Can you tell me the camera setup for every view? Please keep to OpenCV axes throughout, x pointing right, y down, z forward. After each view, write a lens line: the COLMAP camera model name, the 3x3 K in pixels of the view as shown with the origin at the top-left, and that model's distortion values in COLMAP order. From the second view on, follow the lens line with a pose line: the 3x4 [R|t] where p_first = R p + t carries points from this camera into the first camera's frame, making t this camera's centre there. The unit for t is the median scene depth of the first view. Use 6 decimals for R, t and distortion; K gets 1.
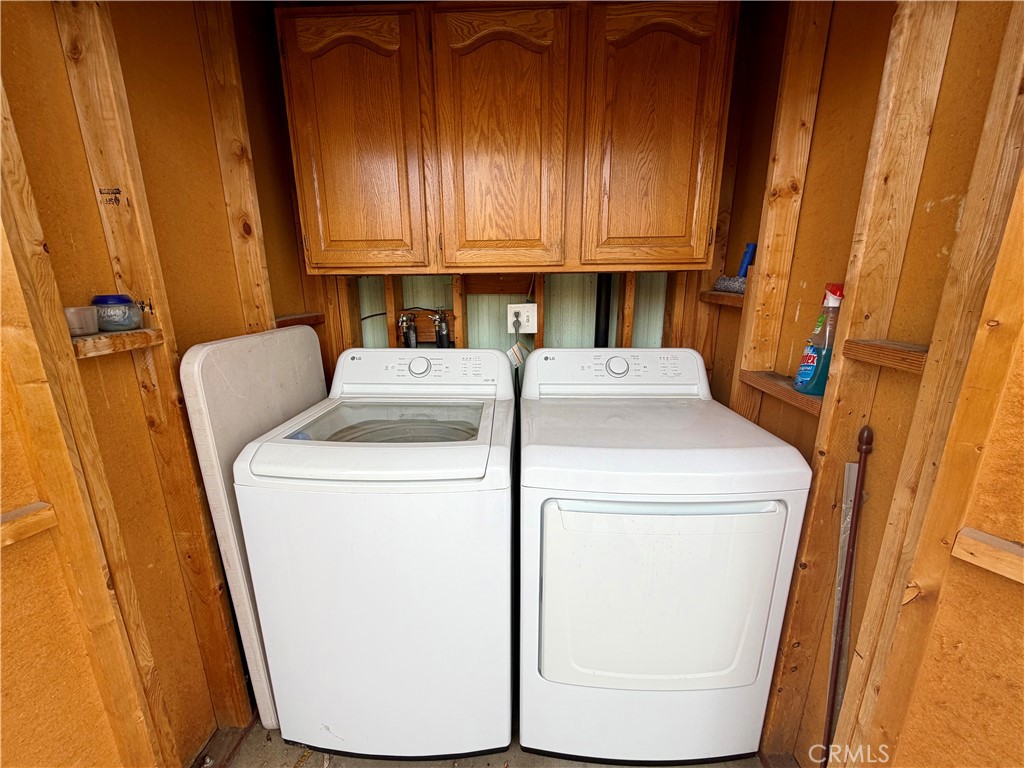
lens RADIAL K [[406.1, 0, 510.1], [0, 406.1, 384.8], [0, 0, 1]] dist [0.000412, 0.000214]
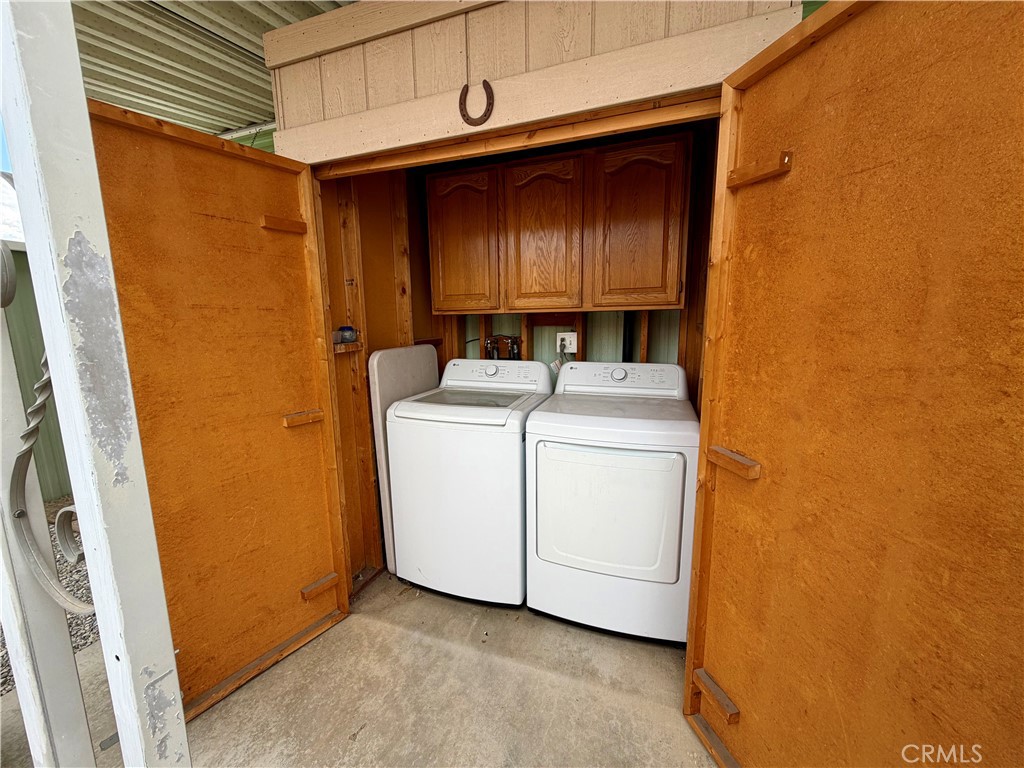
lens RADIAL K [[406.1, 0, 511.6], [0, 406.1, 383.7], [0, 0, 1]] dist [0.000412, 0.000214]
pose [[0.952797, 0.040837, -0.300850, 0.385742], [-0.064568, 0.995500, -0.069359, 0.128676], [0.296664, 0.085510, 0.951146, -0.564103]]
